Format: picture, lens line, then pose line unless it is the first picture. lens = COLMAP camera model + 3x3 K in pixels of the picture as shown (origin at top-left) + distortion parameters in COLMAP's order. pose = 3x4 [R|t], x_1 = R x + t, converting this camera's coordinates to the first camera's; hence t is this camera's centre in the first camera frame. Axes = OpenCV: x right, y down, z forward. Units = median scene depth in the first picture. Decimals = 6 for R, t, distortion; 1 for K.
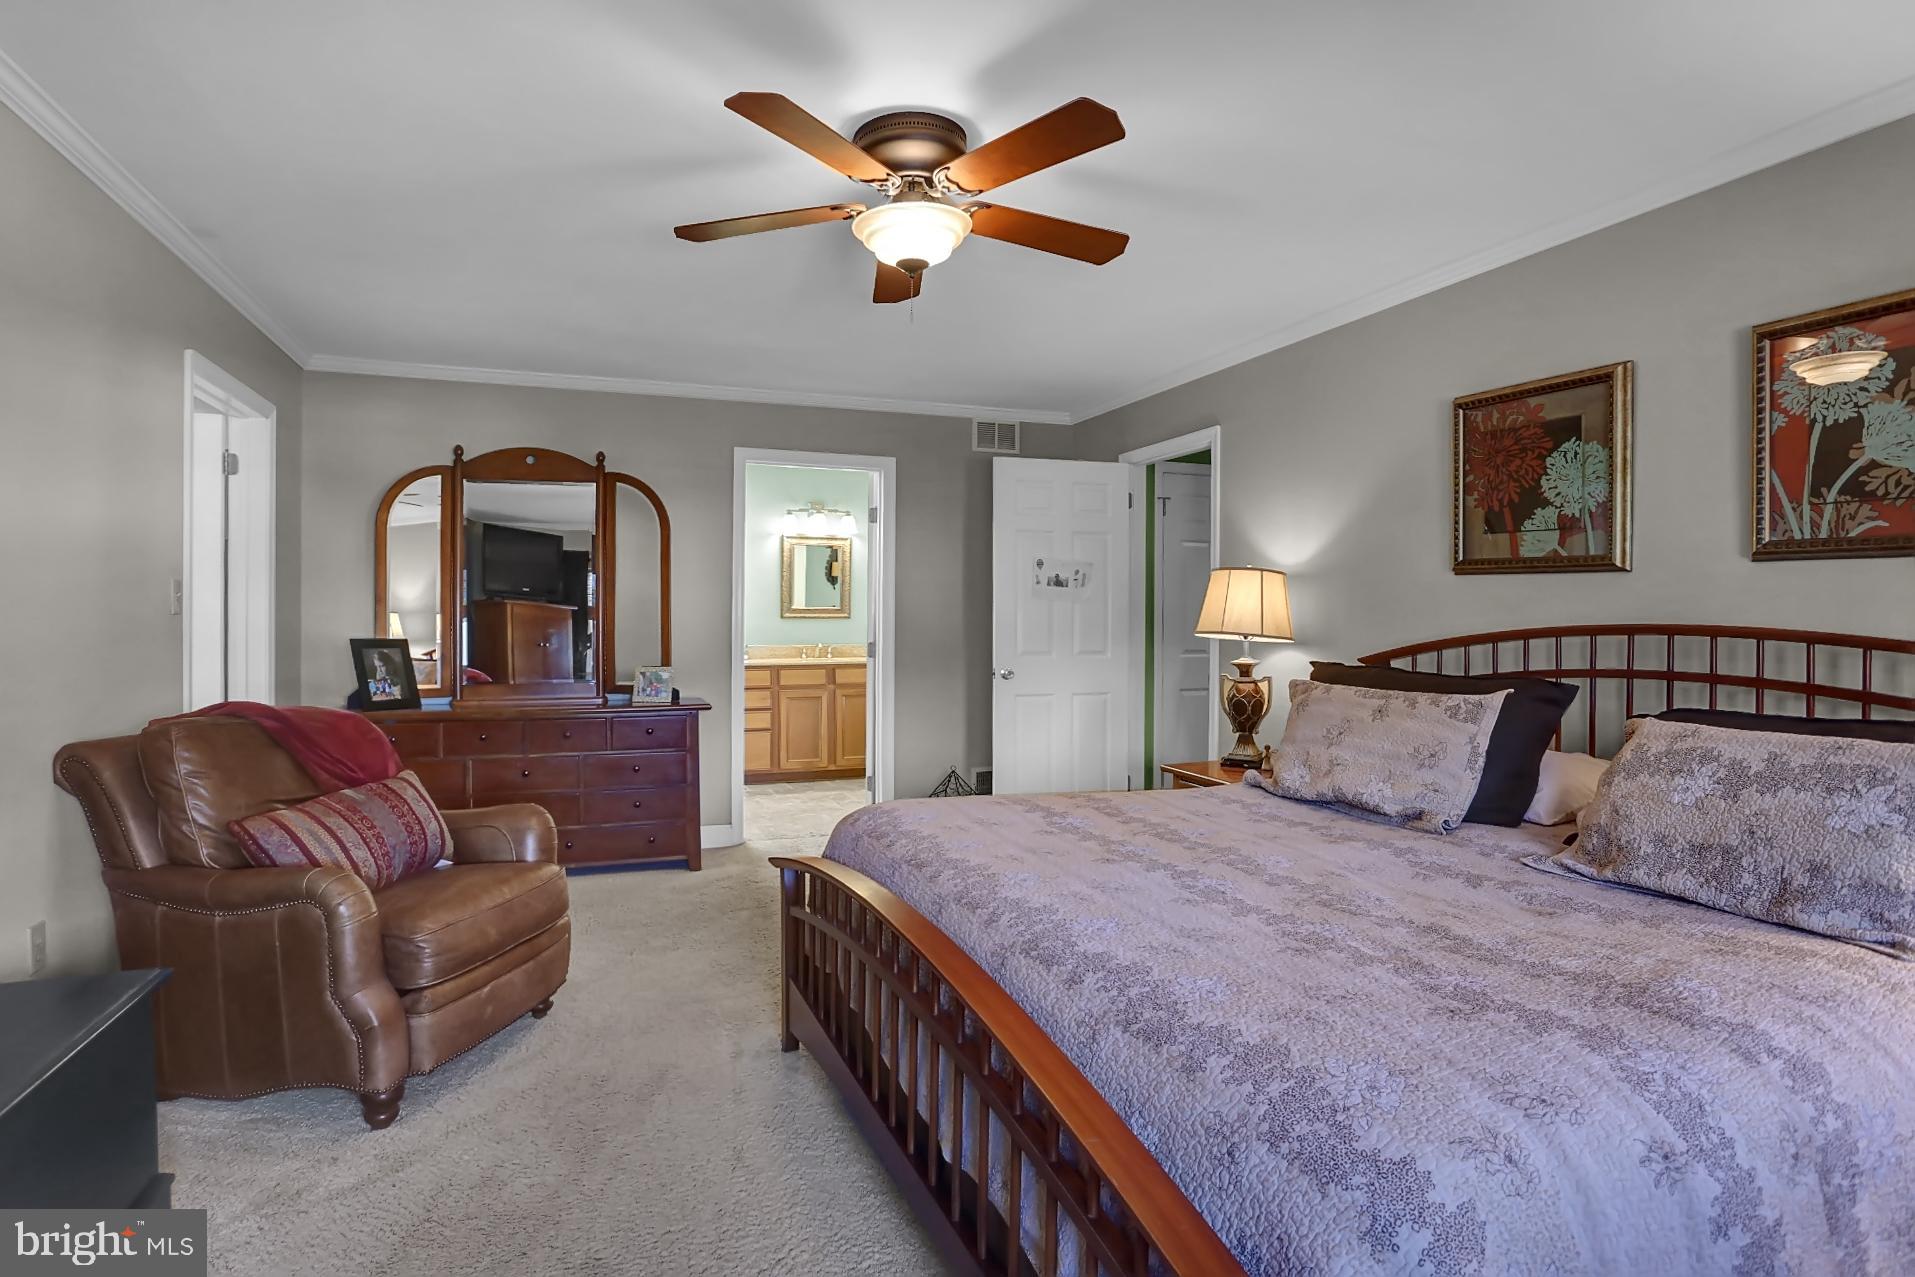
lens RADIAL K [[981.3, 0, 931.7], [0, 981.3, 618.2], [0, 0, 1]] dist [-0.077042, 0.033613]
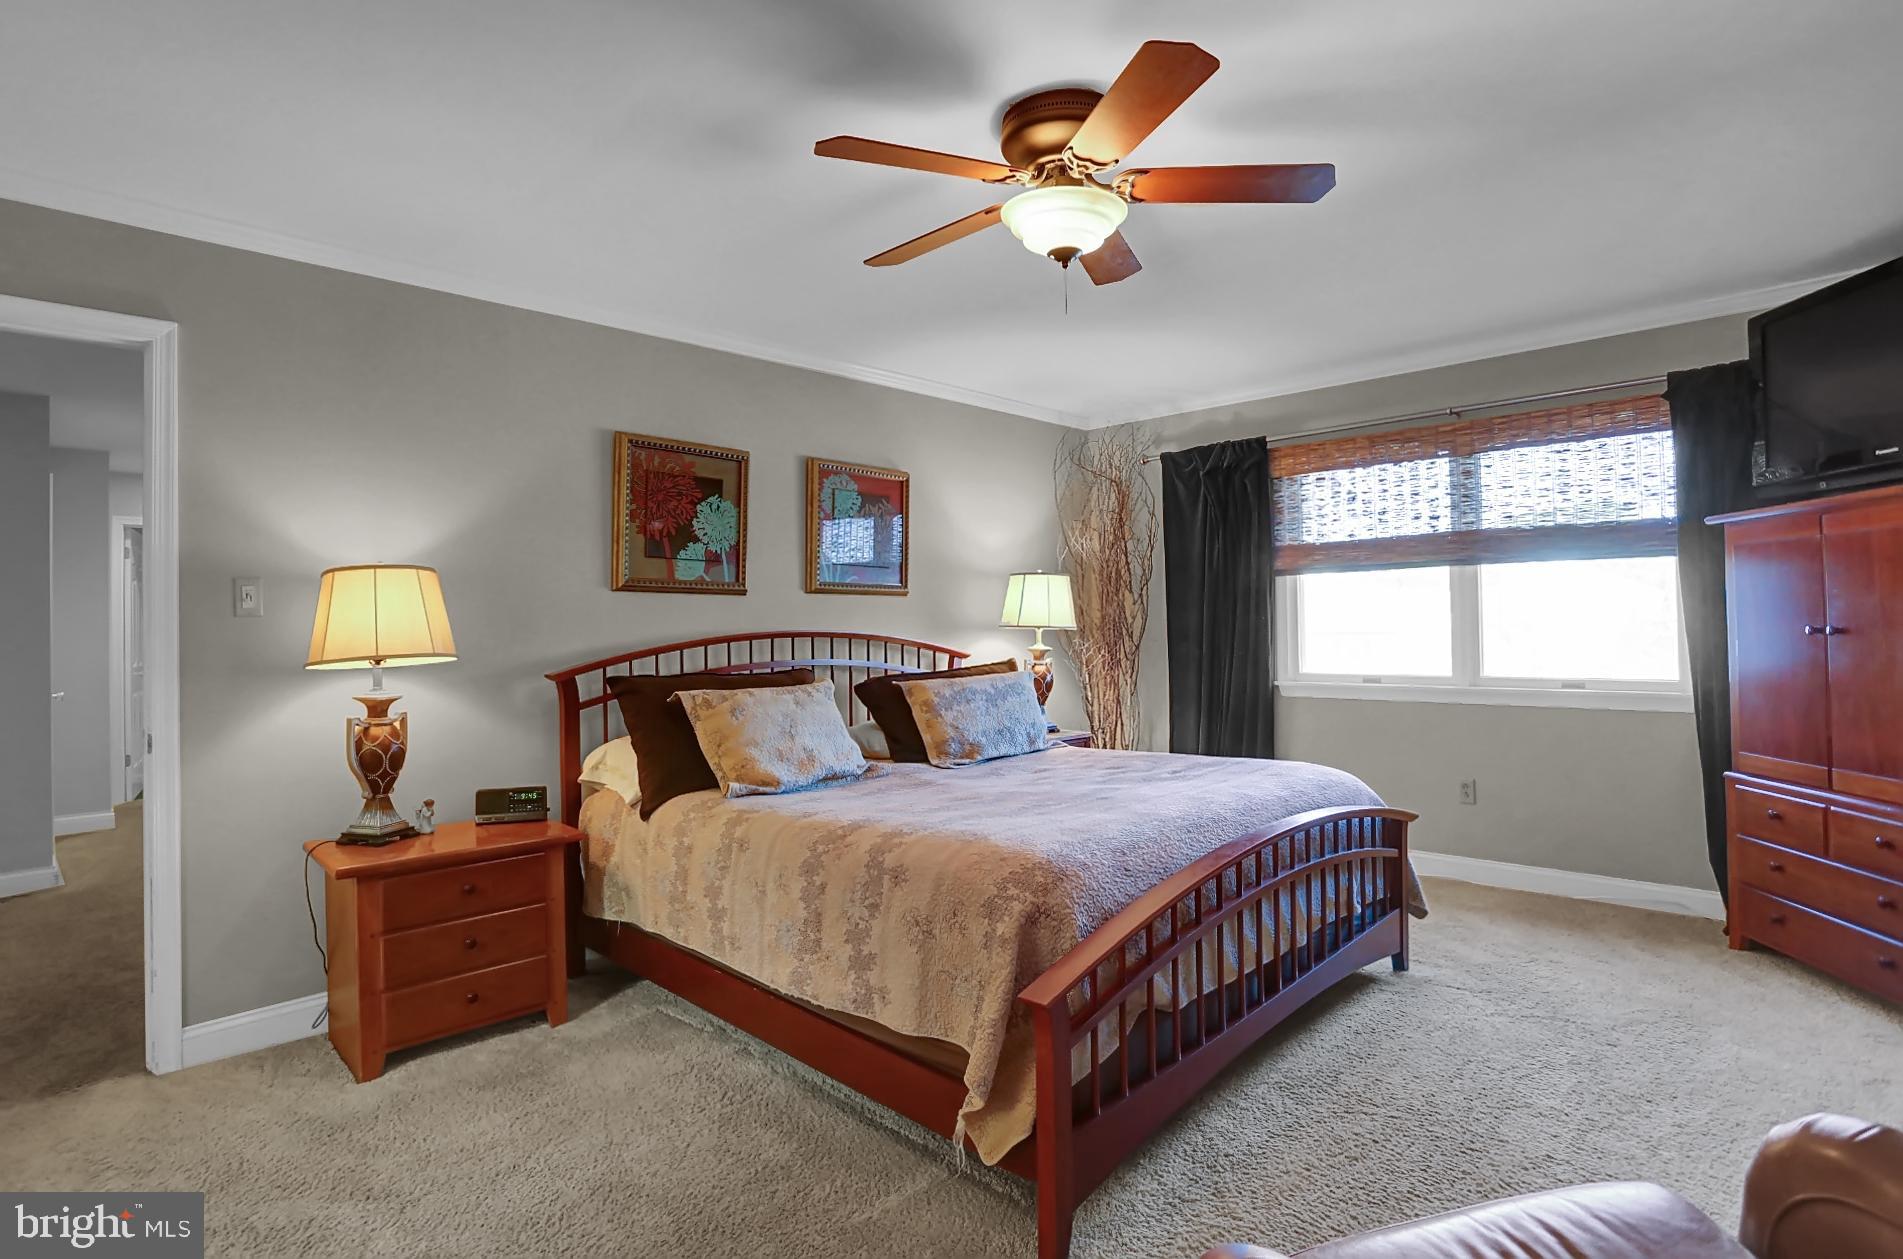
lens RADIAL K [[981.7, 0, 961.3], [0, 981.7, 608.4], [0, 0, 1]] dist [-0.072485, 0.030943]
pose [[-0.433058, 0.027964, 0.900932, -0.677540], [0.026337, 0.999484, -0.018363, 0.005155], [-0.900981, 0.015775, -0.433571, 1.229791]]
